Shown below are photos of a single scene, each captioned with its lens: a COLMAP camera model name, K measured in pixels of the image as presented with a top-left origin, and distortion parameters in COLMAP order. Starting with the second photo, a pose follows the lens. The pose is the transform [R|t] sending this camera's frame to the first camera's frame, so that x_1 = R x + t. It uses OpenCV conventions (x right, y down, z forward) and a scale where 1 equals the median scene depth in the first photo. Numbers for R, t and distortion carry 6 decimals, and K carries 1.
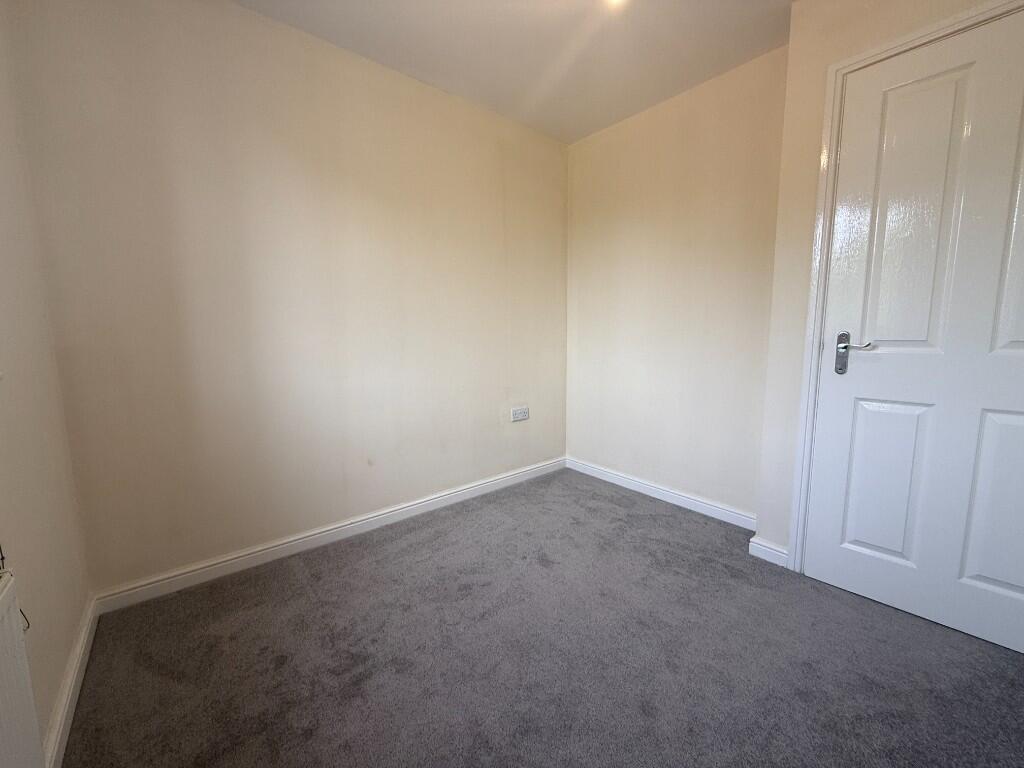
lens RADIAL K [[409.4, 0, 514.6], [0, 409.4, 382.9], [0, 0, 1]] dist [-0.003595, 0.000179]
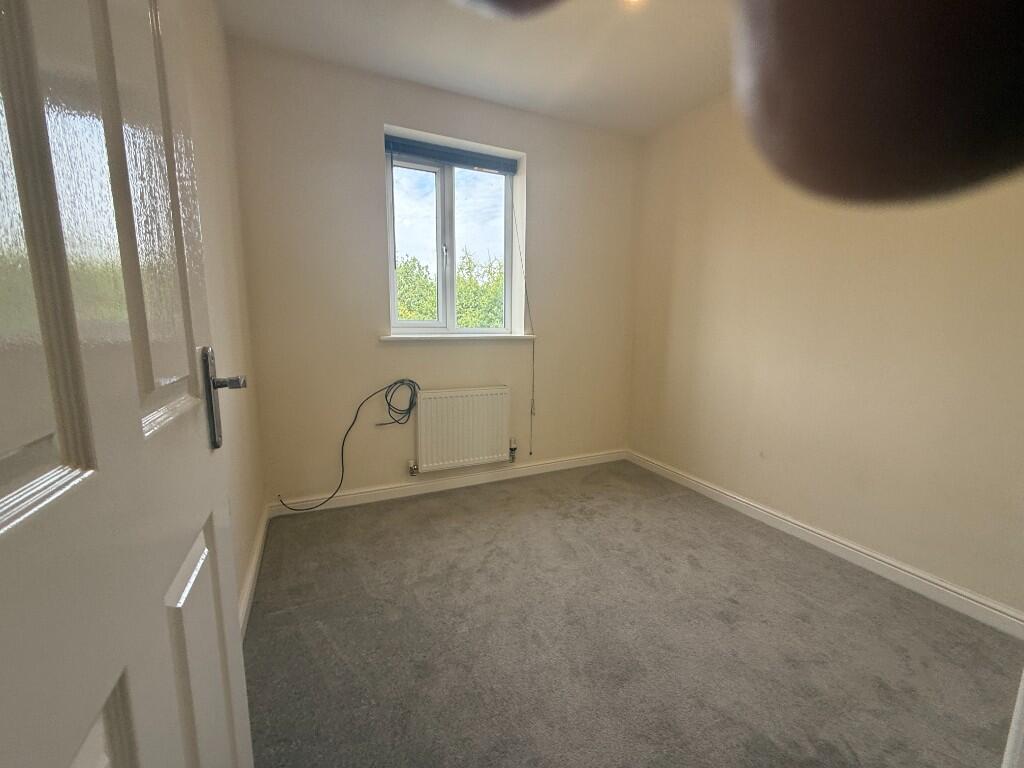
lens RADIAL K [[409.4, 0, 513.3], [0, 409.4, 383.8], [0, 0, 1]] dist [-0.003595, 0.000179]
pose [[-0.256335, 0.148034, -0.955185, 0.972983], [-0.130955, 0.973773, 0.186058, -0.115295], [0.957676, 0.172779, -0.230227, 0.763112]]
